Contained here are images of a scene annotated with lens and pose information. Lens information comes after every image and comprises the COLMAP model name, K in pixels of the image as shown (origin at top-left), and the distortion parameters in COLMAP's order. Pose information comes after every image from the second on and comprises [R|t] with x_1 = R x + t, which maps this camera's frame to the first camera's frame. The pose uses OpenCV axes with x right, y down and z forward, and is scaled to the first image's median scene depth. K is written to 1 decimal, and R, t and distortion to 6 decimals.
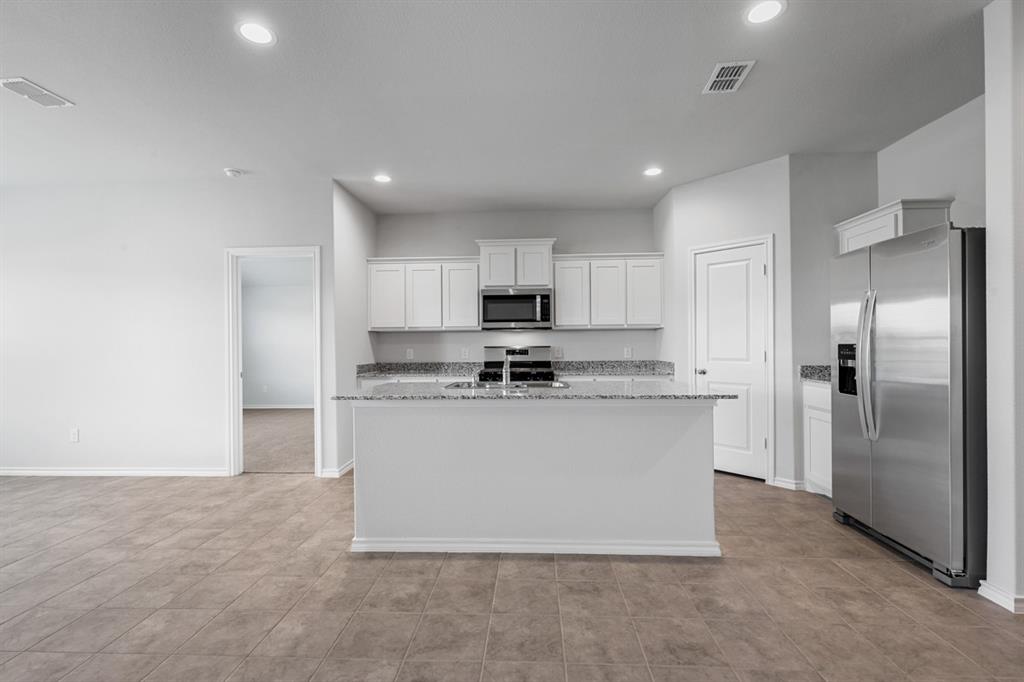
lens RADIAL K [[462.5, 0, 508.5], [0, 462.5, 343.3], [0, 0, 1]] dist [-0.004561, 0.002936]
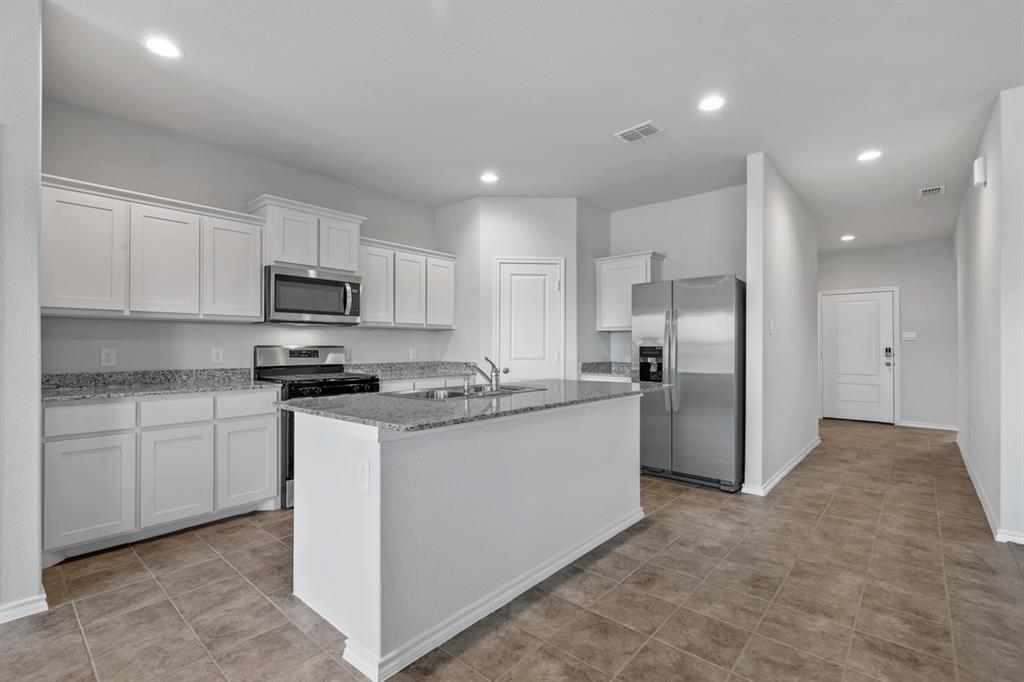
lens RADIAL K [[462.5, 0, 513.3], [0, 462.5, 342.7], [0, 0, 1]] dist [-0.004561, 0.002936]
pose [[0.621328, 0.016555, 0.783376, -0.465635], [-0.011681, 0.999861, -0.011866, 0.007990], [-0.783464, -0.001778, 0.621435, 0.321635]]
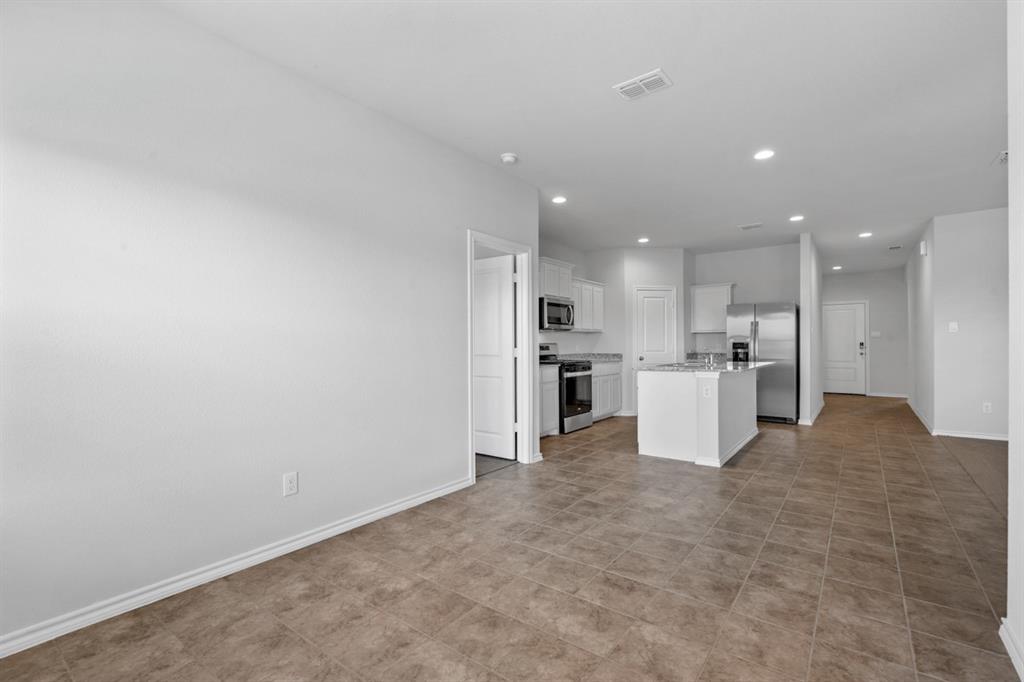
lens RADIAL K [[462.5, 0, 511.7], [0, 462.5, 341.1], [0, 0, 1]] dist [-0.004561, 0.002936]
pose [[0.563492, 0.011692, 0.826039, -1.381067], [-0.005053, 0.999930, -0.010706, 0.018863], [-0.826106, 0.001858, 0.563512, 0.453984]]
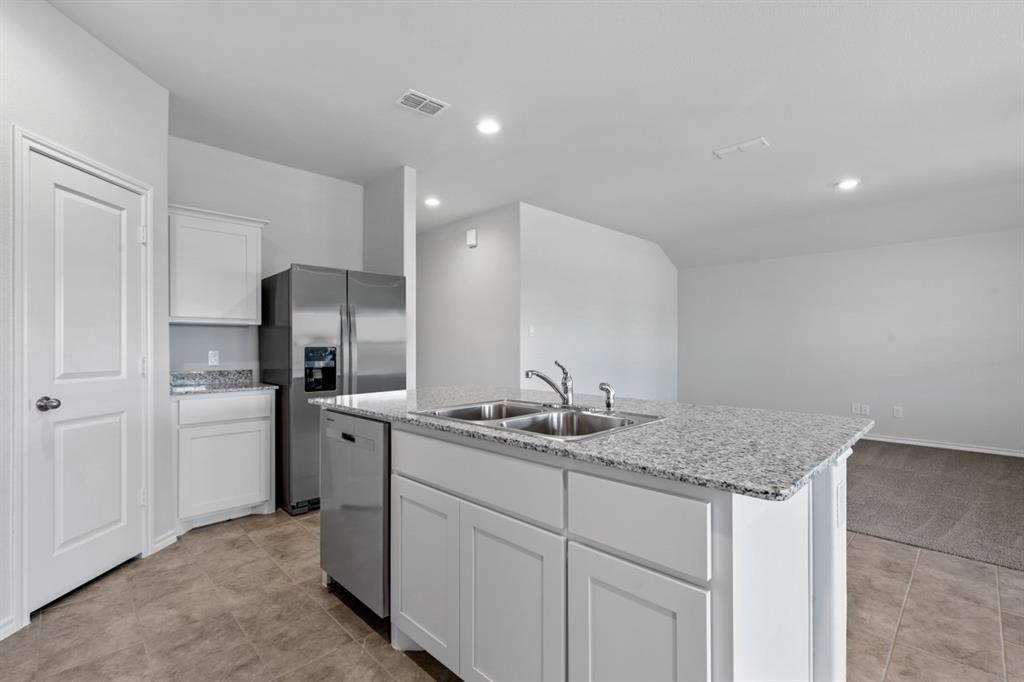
lens RADIAL K [[462.5, 0, 508.5], [0, 462.5, 347.9], [0, 0, 1]] dist [-0.004561, 0.002936]
pose [[-0.725503, 0.009739, 0.688150, -0.276792], [0.003638, 0.999940, -0.010316, 0.011844], [-0.688209, -0.004981, -0.725495, 1.090060]]
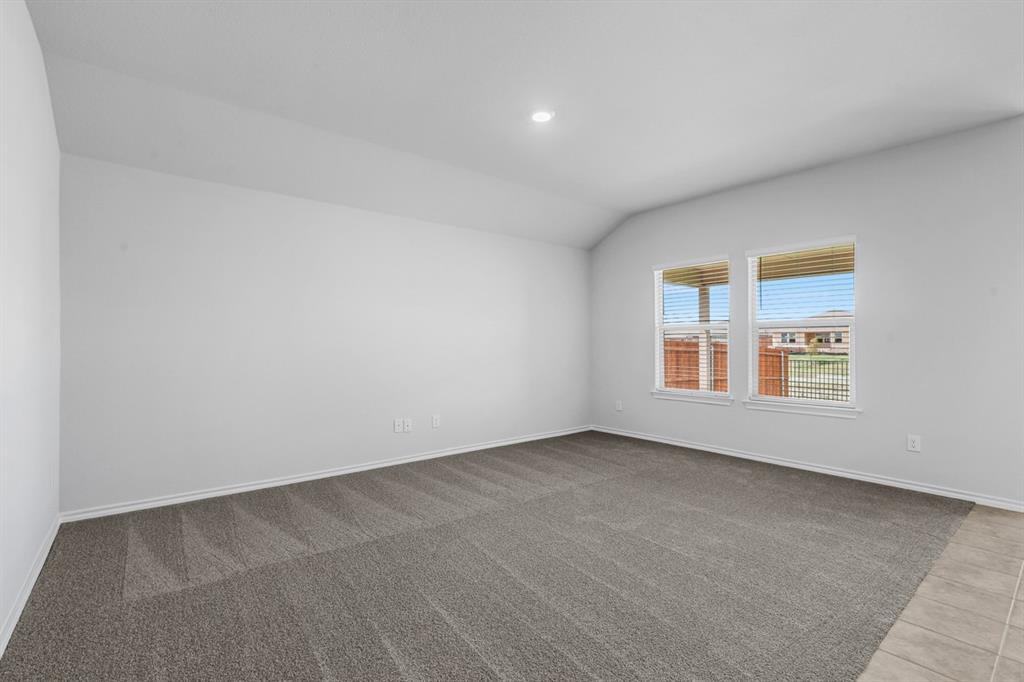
lens RADIAL K [[462.5, 0, 514.8], [0, 462.5, 344.9], [0, 0, 1]] dist [-0.004561, 0.002936]
pose [[-0.749254, 0.015989, -0.662089, 0.423284], [0.014396, 0.999866, 0.007855, -0.002787], [0.662126, -0.003646, -0.749384, 0.317181]]
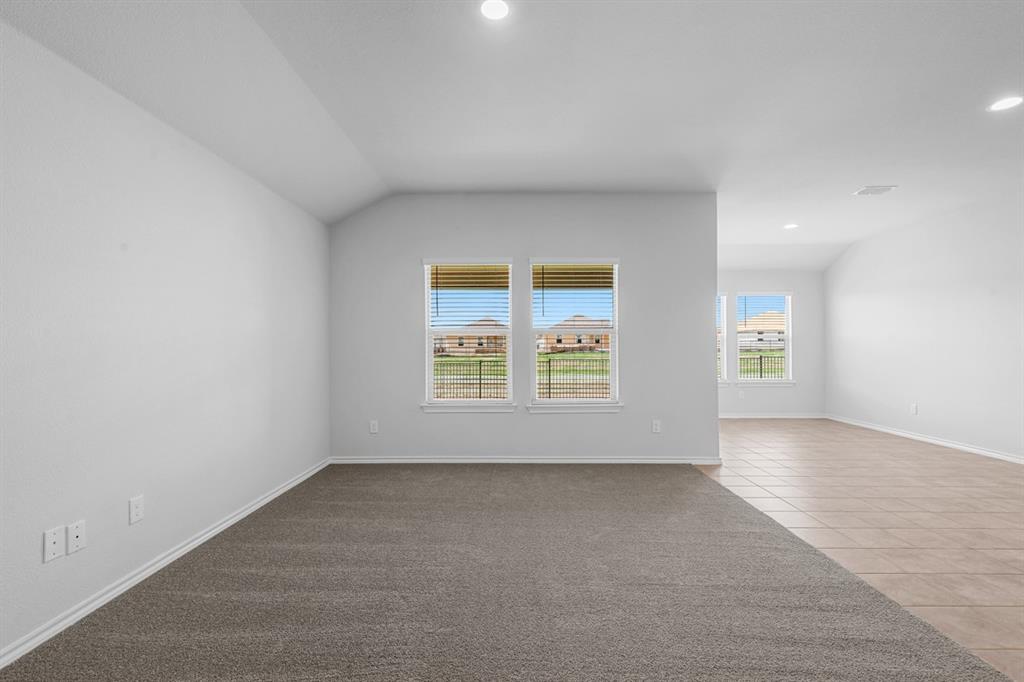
lens RADIAL K [[462.5, 0, 510.8], [0, 462.5, 338.6], [0, 0, 1]] dist [-0.004561, 0.002936]
pose [[0.038882, -0.007352, -0.999217, 0.391472], [0.006976, 0.999951, -0.007085, -0.006624], [0.999219, -0.006695, 0.038932, -0.247007]]
